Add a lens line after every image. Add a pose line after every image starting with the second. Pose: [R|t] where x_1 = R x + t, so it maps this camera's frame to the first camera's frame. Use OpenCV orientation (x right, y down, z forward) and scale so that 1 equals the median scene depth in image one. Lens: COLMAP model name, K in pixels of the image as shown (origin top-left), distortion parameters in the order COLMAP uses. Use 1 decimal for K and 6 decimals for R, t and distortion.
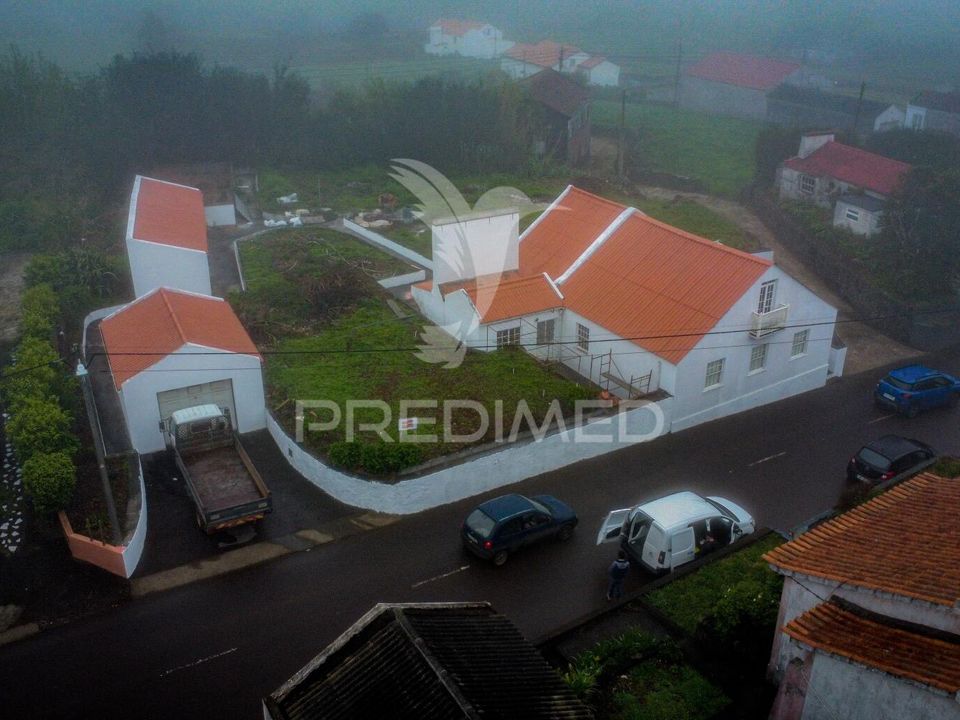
lens RADIAL K [[883.4, 0, 480.0], [0, 883.4, 360.0], [0, 0, 1]] dist [-0.015957, 0.002251]
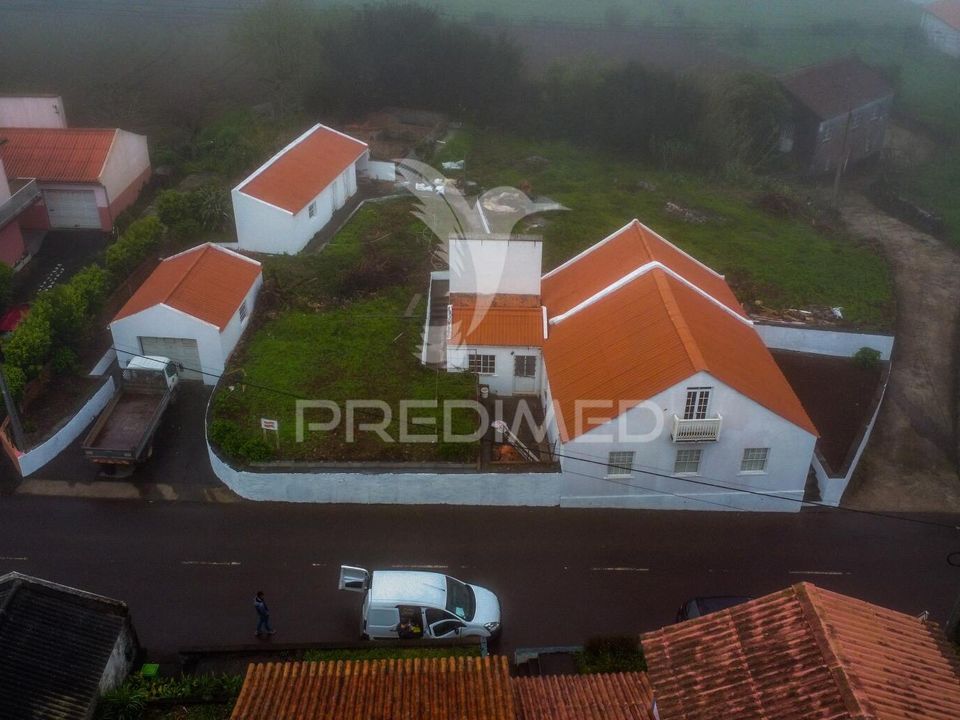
lens RADIAL K [[883.4, 0, 480.0], [0, 883.4, 360.0], [0, 0, 1]] dist [-0.015957, 0.002251]
pose [[0.867655, 0.275098, -0.414122, 0.491015], [-0.231384, 0.960694, 0.153392, -0.199674], [0.440042, -0.037270, 0.897203, 0.086395]]
